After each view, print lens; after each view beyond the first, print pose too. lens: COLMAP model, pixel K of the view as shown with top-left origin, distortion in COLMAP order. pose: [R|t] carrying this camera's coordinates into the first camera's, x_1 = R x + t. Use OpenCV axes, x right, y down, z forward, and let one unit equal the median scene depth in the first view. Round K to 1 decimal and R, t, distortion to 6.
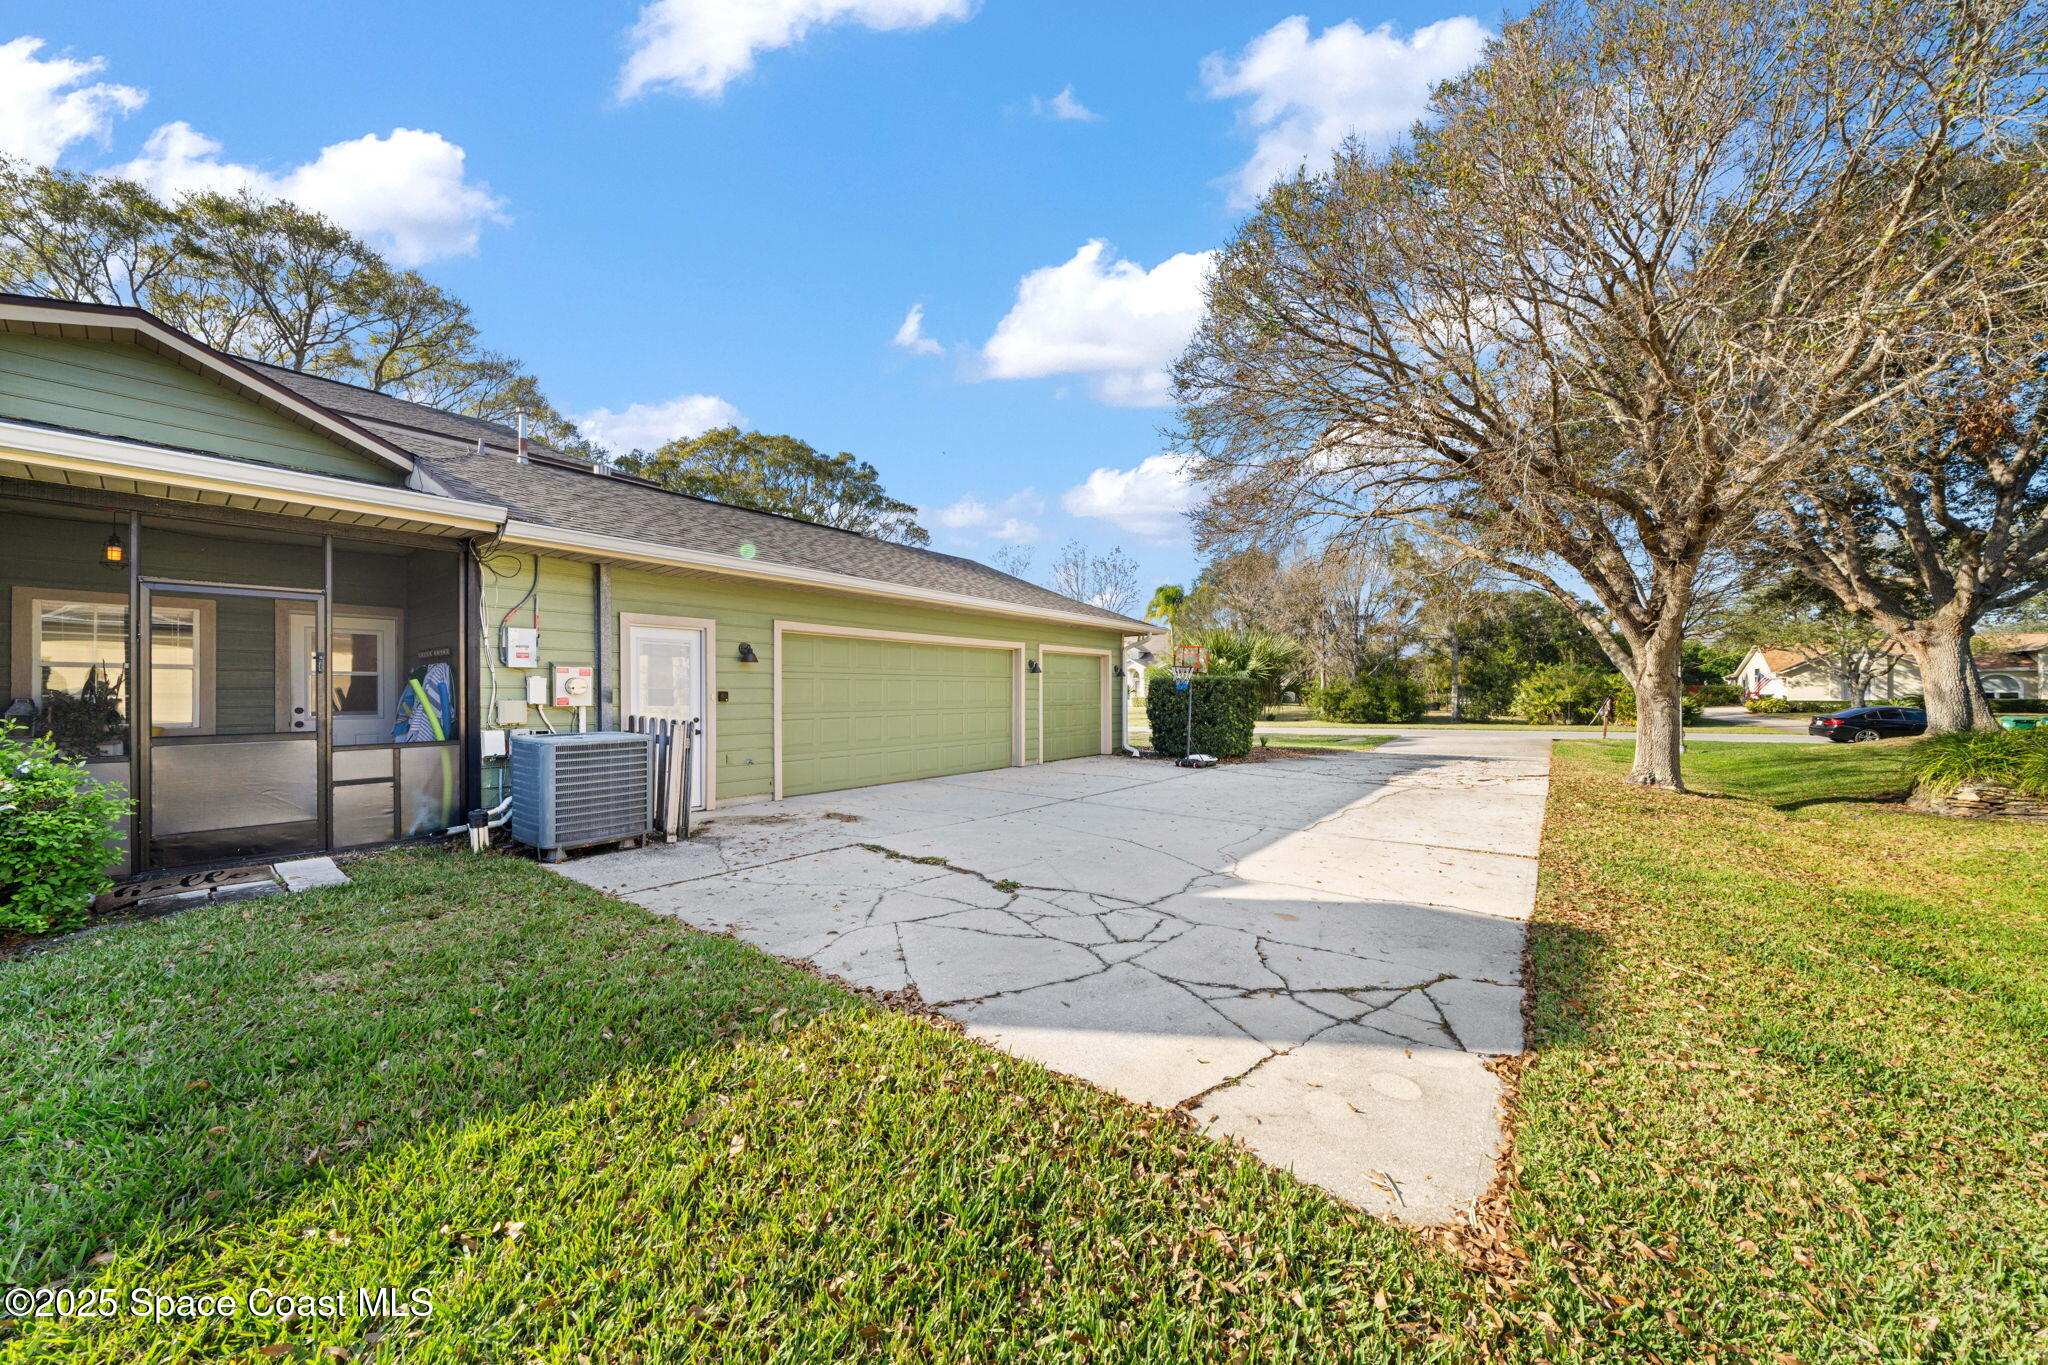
lens RADIAL K [[698.0, 0, 1031.8], [0, 698.0, 685.7], [0, 0, 1]] dist [-0.002739, -0.000143]
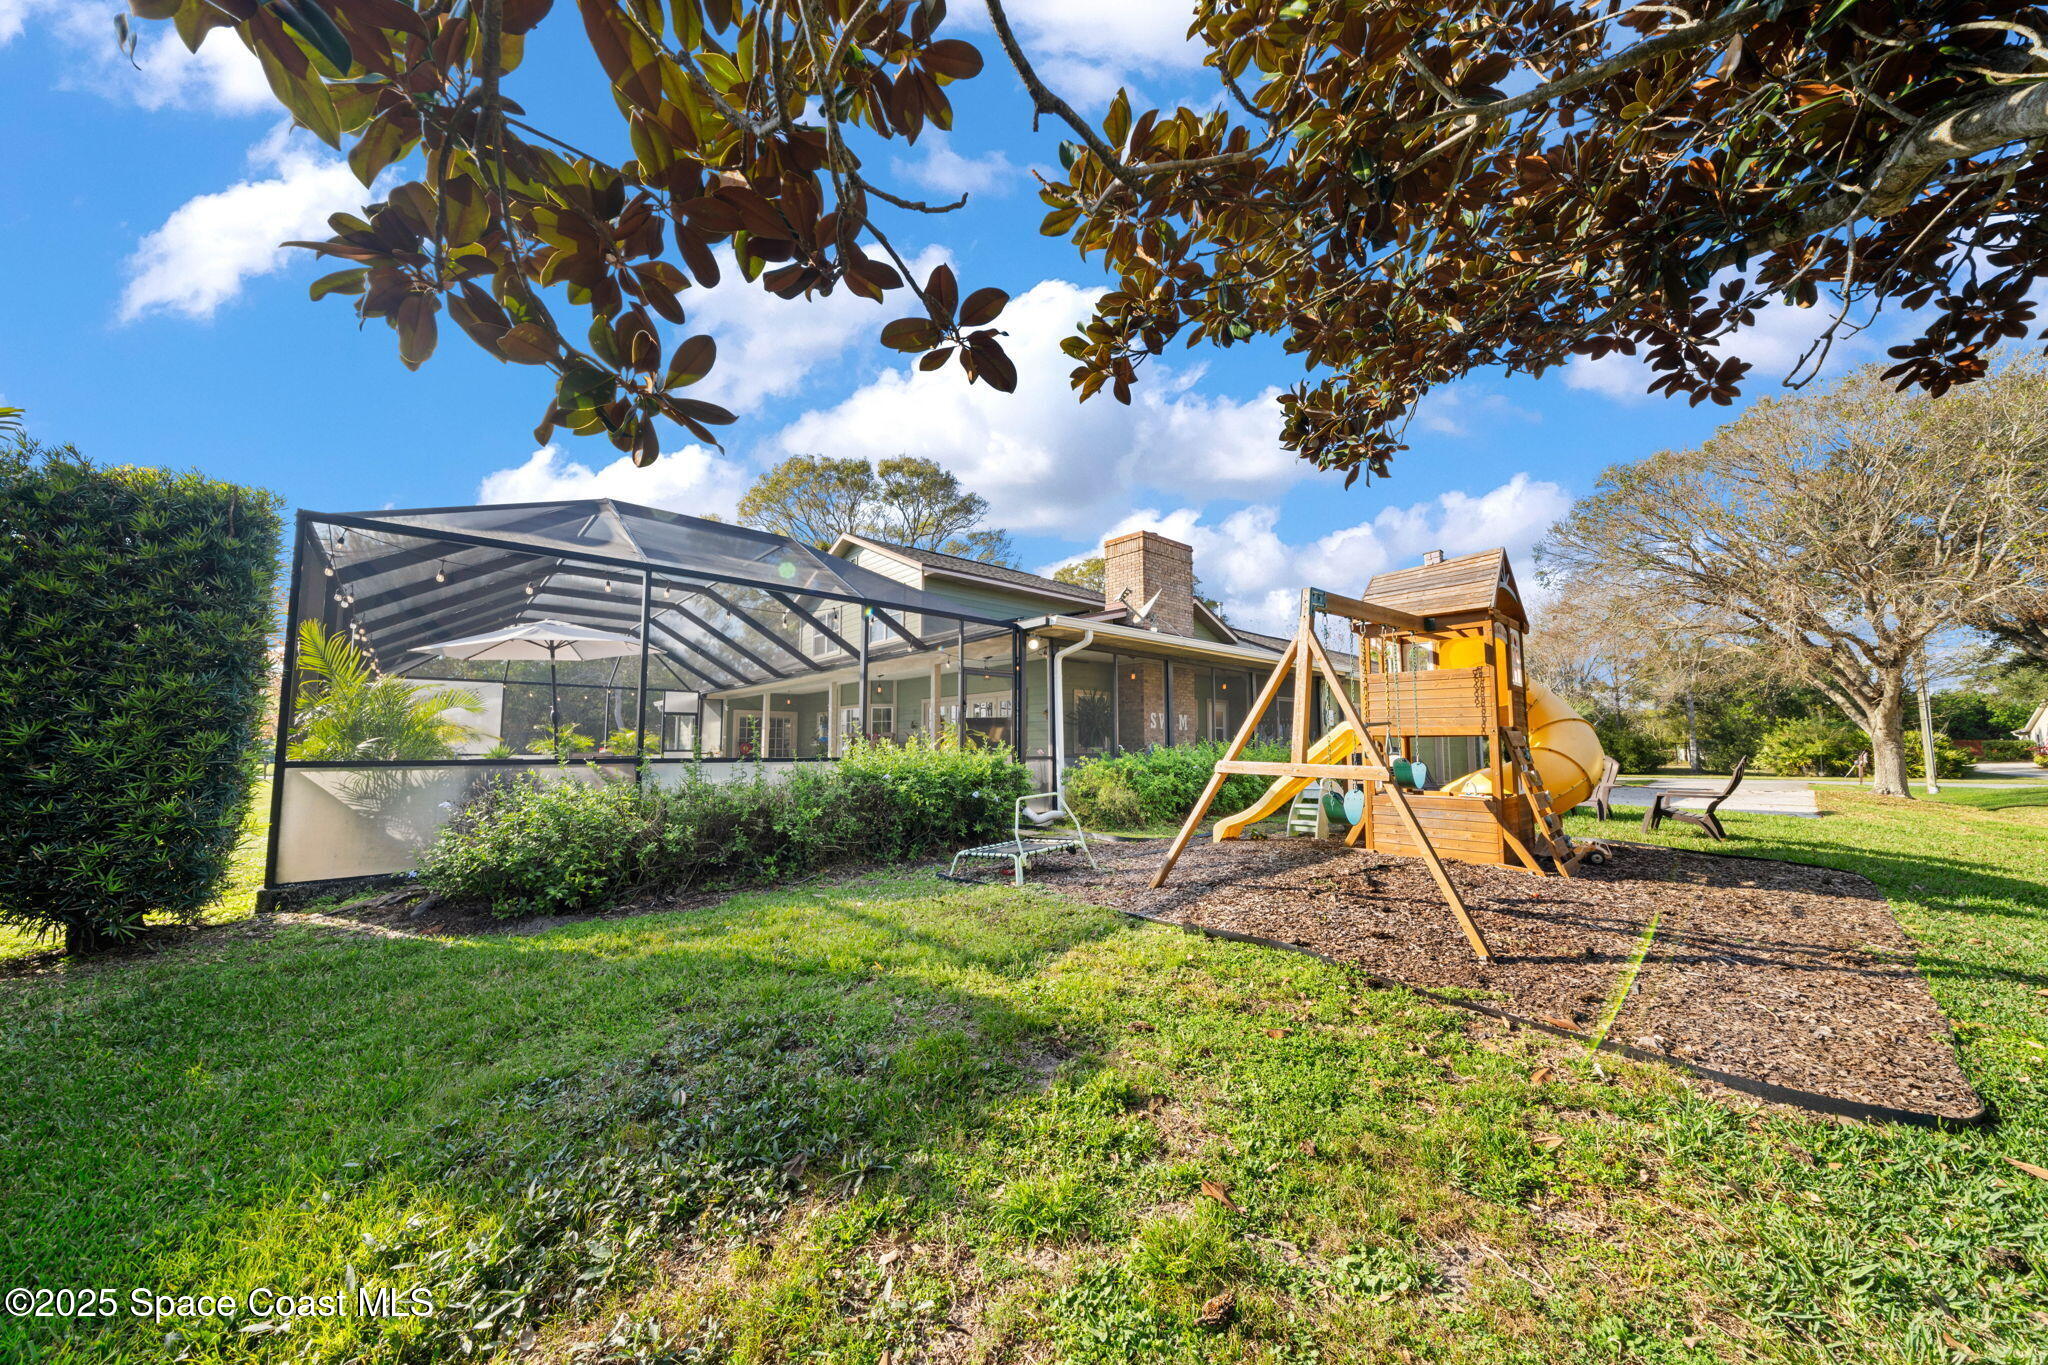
lens RADIAL K [[698.0, 0, 1031.8], [0, 698.0, 685.7], [0, 0, 1]] dist [-0.002739, -0.000143]
pose [[0.982550, -0.012070, -0.185606, -0.200464], [-0.002684, 0.996868, -0.079036, 0.004709], [0.185978, 0.078155, 0.979441, -0.254775]]
